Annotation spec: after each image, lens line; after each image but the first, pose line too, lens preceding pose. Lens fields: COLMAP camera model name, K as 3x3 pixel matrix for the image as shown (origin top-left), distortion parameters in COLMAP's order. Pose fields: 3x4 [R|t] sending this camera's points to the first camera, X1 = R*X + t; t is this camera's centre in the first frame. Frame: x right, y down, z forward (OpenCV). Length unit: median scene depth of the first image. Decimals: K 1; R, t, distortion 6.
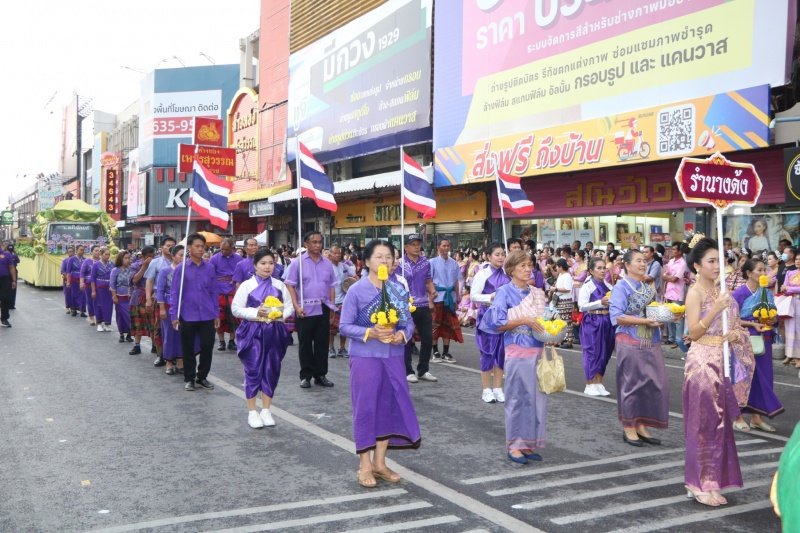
lens RADIAL K [[906.2, 0, 400.0], [0, 906.2, 266.5], [0, 0, 1]] dist [-0.065332, 0.327236]
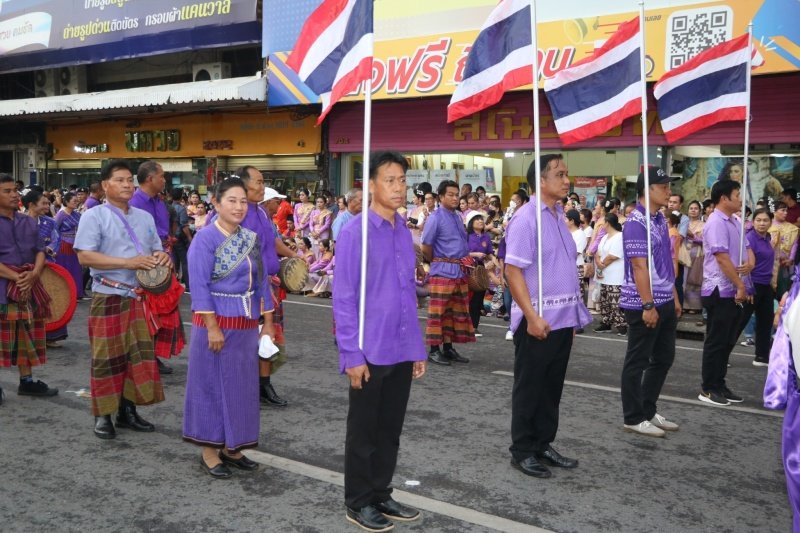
lens RADIAL K [[917.8, 0, 400.0], [0, 917.8, 266.5], [0, 0, 1]] dist [-0.080591, 0.370641]
pose [[0.905387, -0.016523, 0.424266, -0.177225], [-0.009132, 0.998253, 0.058366, -0.002911], [-0.424490, -0.056718, 0.903655, 0.282753]]
